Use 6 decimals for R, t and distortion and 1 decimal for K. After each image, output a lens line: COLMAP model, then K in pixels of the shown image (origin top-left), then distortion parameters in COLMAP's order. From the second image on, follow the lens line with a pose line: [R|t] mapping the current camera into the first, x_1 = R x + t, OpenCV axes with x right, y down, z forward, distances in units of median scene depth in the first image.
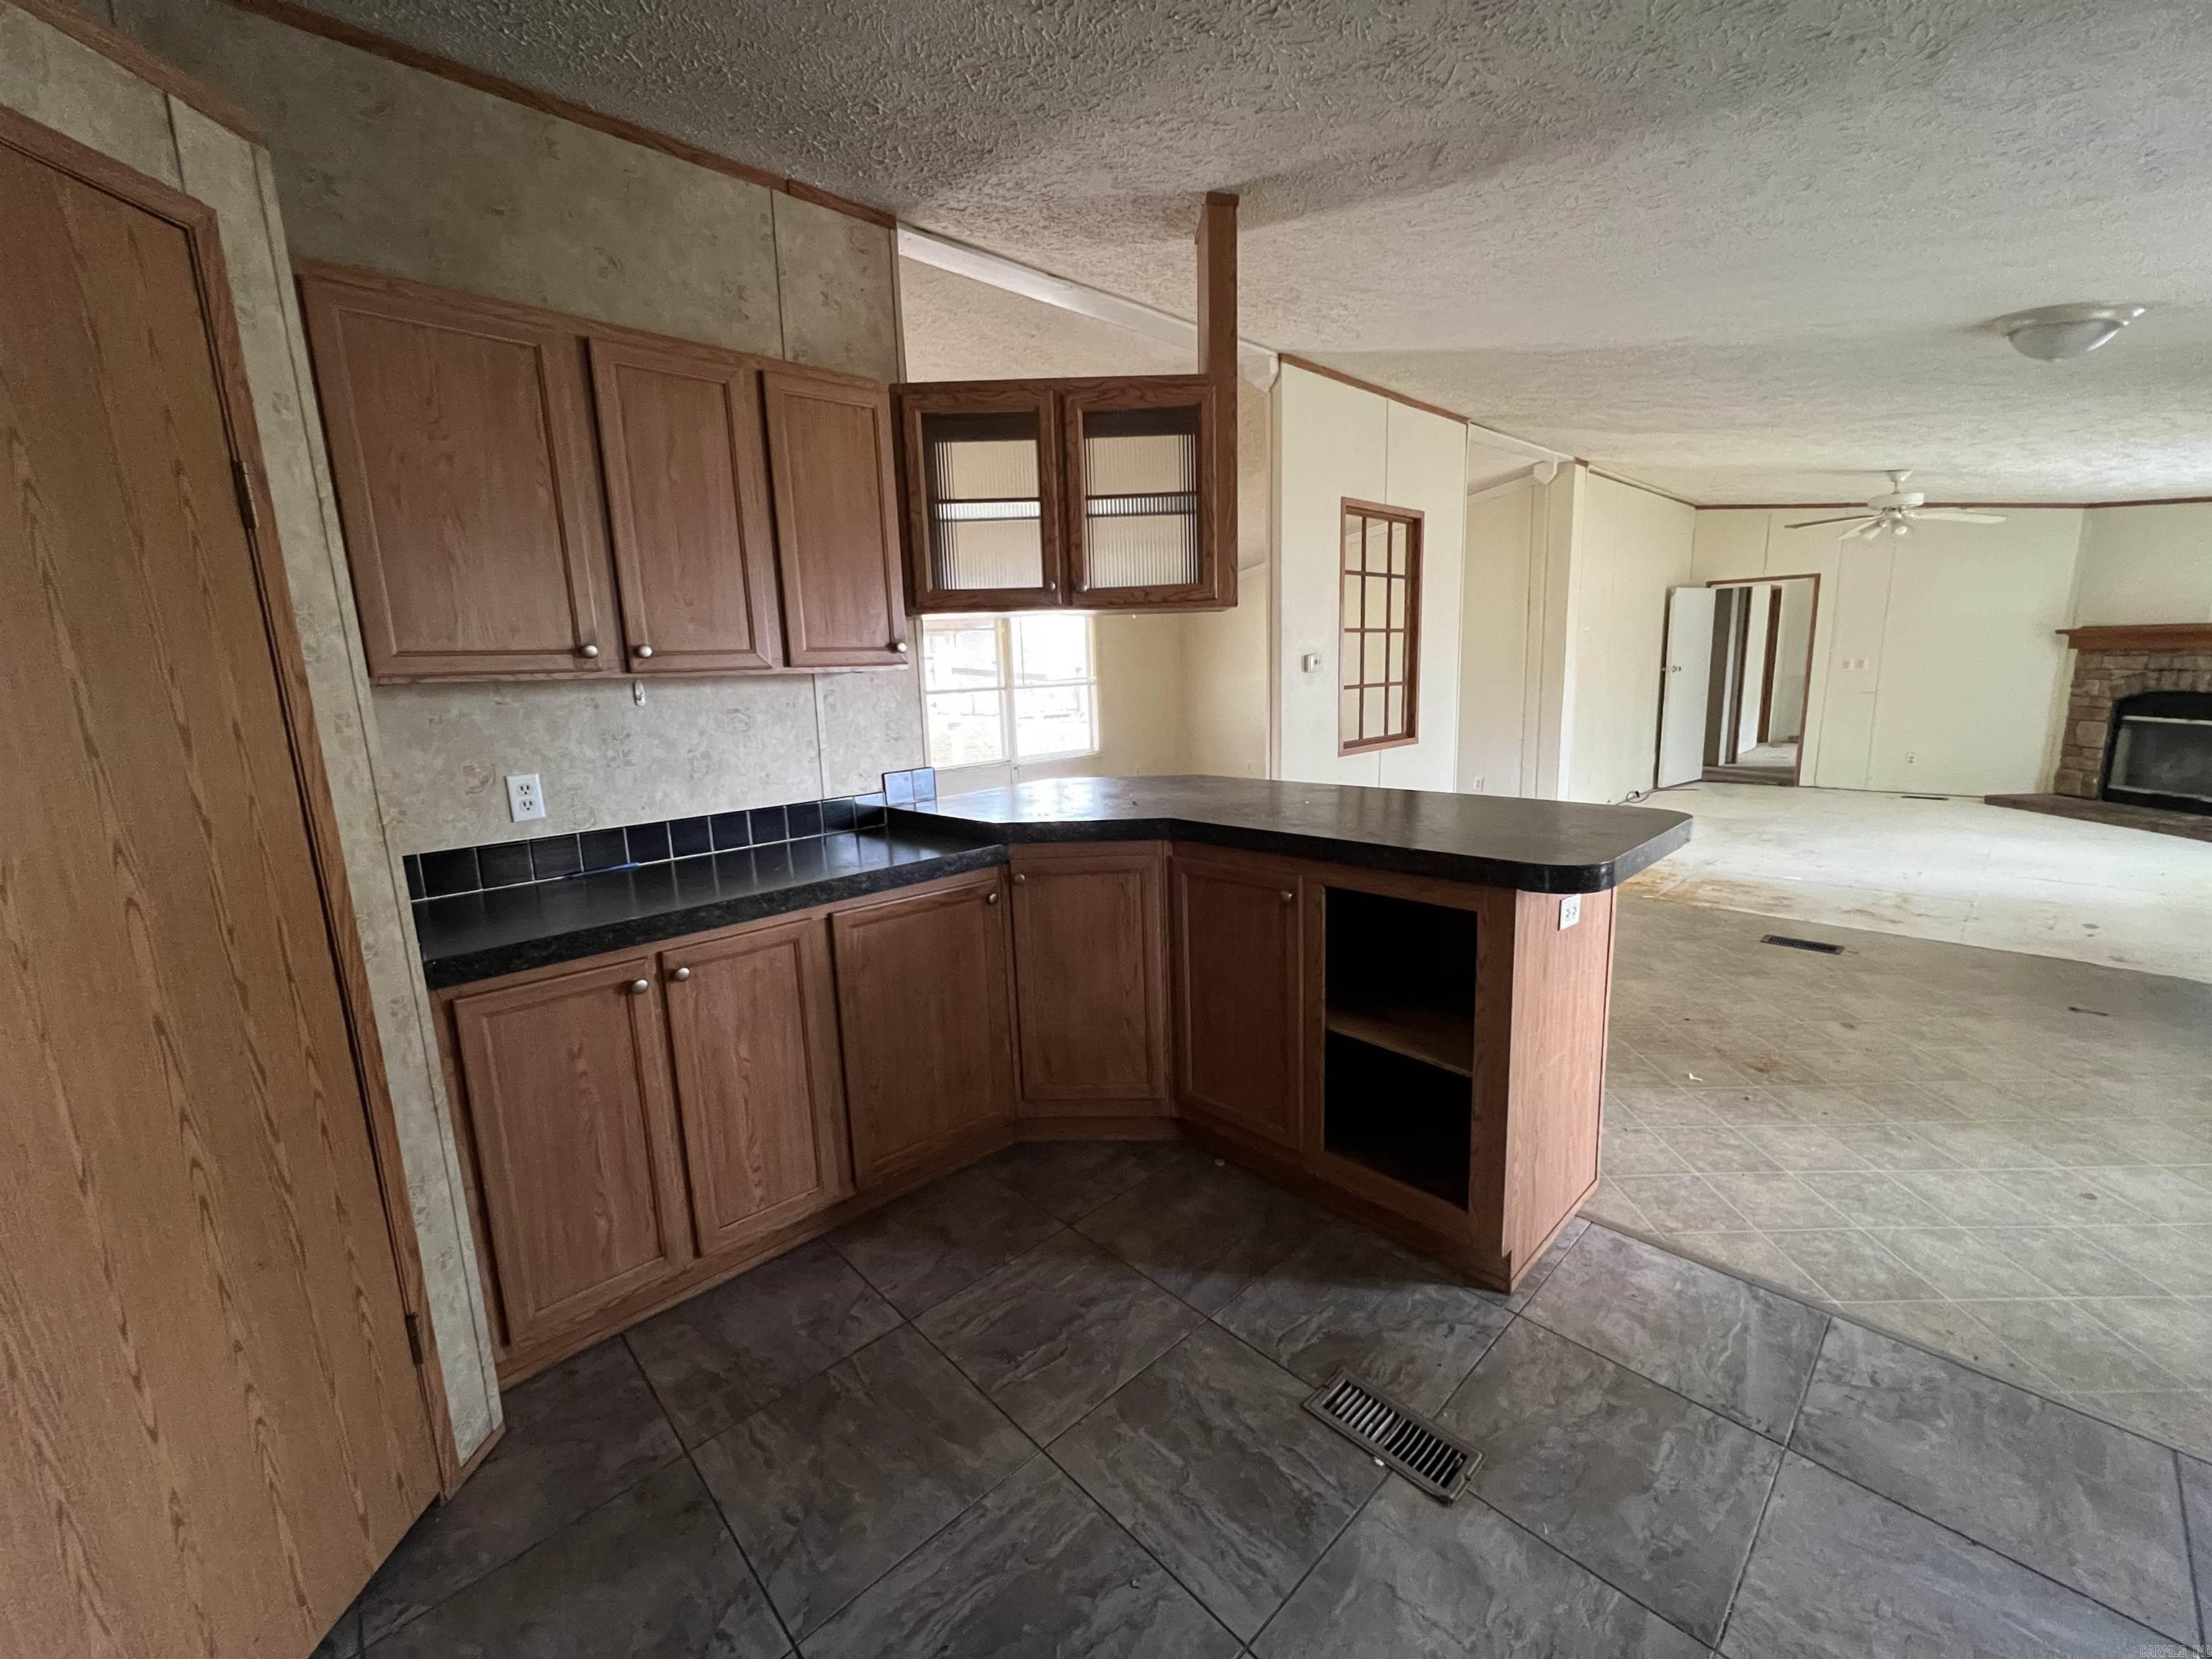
lens RADIAL K [[883.9, 0, 1114.4], [0, 883.9, 816.6], [0, 0, 1]] dist [-0.000993, -0.000027]
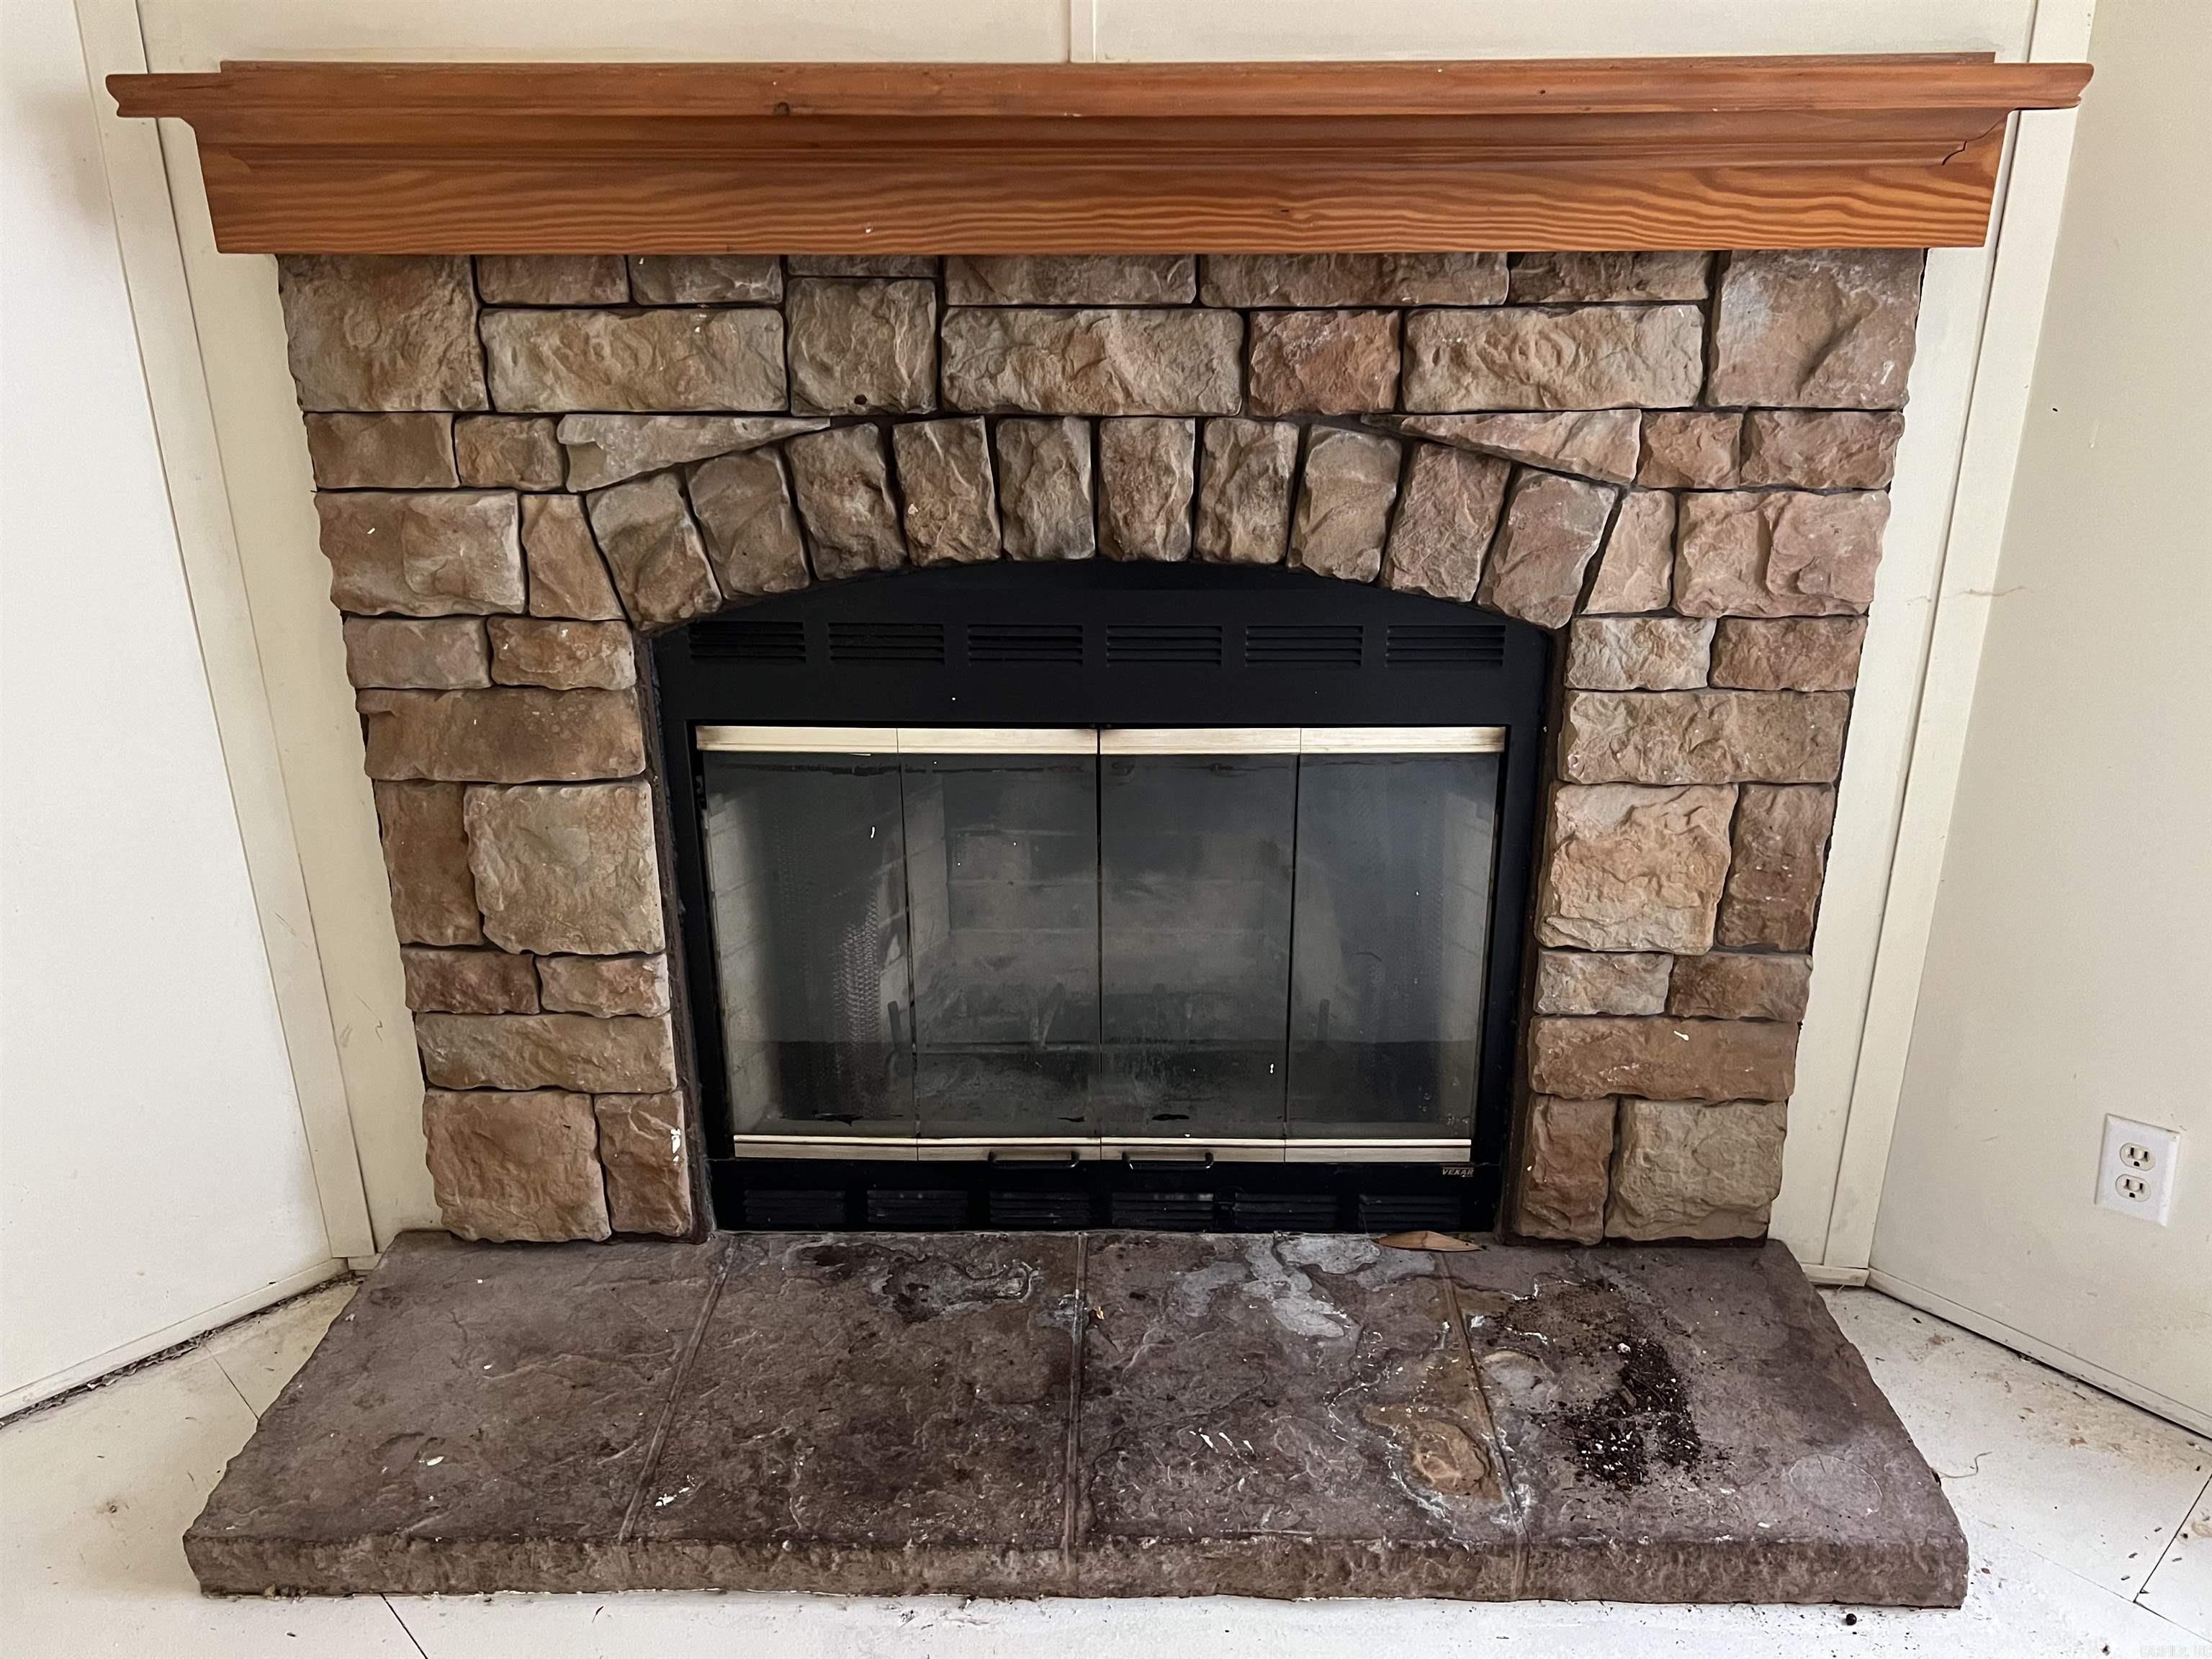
lens RADIAL K [[1657.8, 0, 1106.0], [0, 1657.8, 829.5], [0, 0, 1]] dist [0.071312, -0.074754]
pose [[0.003179, -0.325684, 0.945473, 0.861097], [0.180627, 0.930114, 0.319785, -0.173434], [-0.983546, 0.169762, 0.061785, 0.906605]]
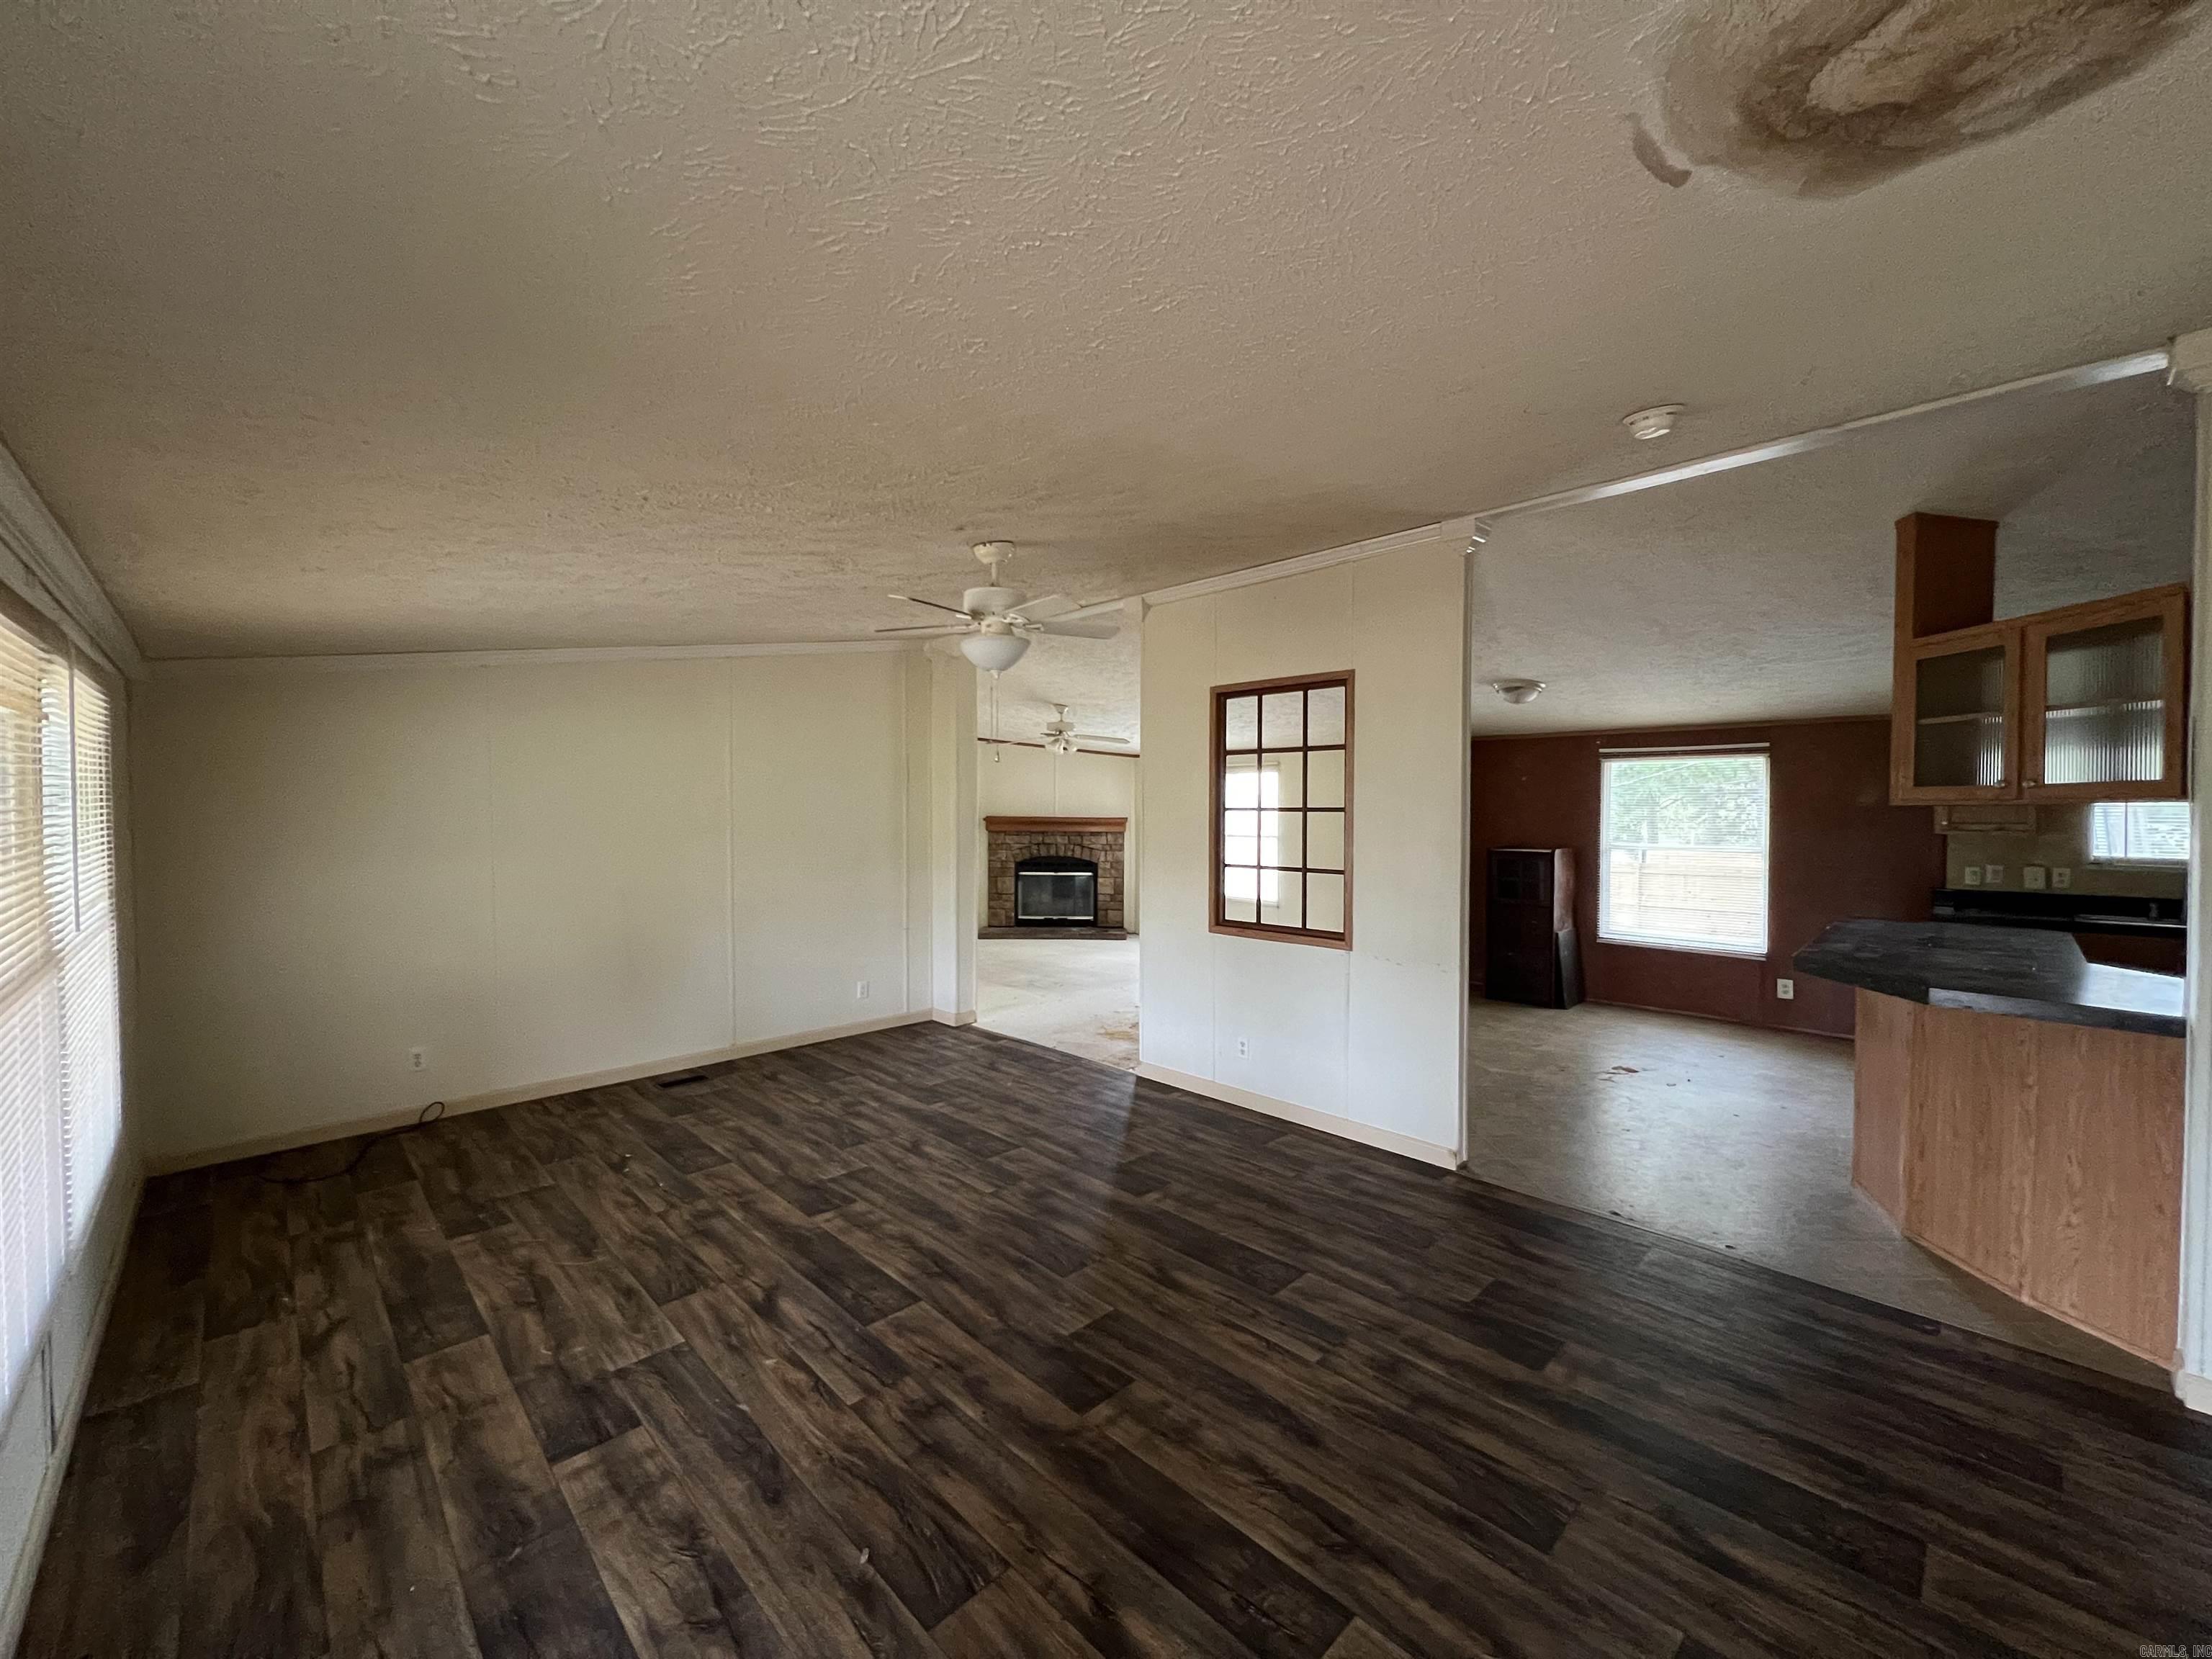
lens RADIAL K [[875.9, 0, 1106.0], [0, 875.9, 829.5], [0, 0, 1]] dist [-0.004658, -0.000401]
pose [[-0.017124, 0.006802, 0.999830, -0.432071], [0.167984, 0.985782, -0.003829, -0.156083], [-0.985641, 0.167890, -0.018023, 0.849607]]
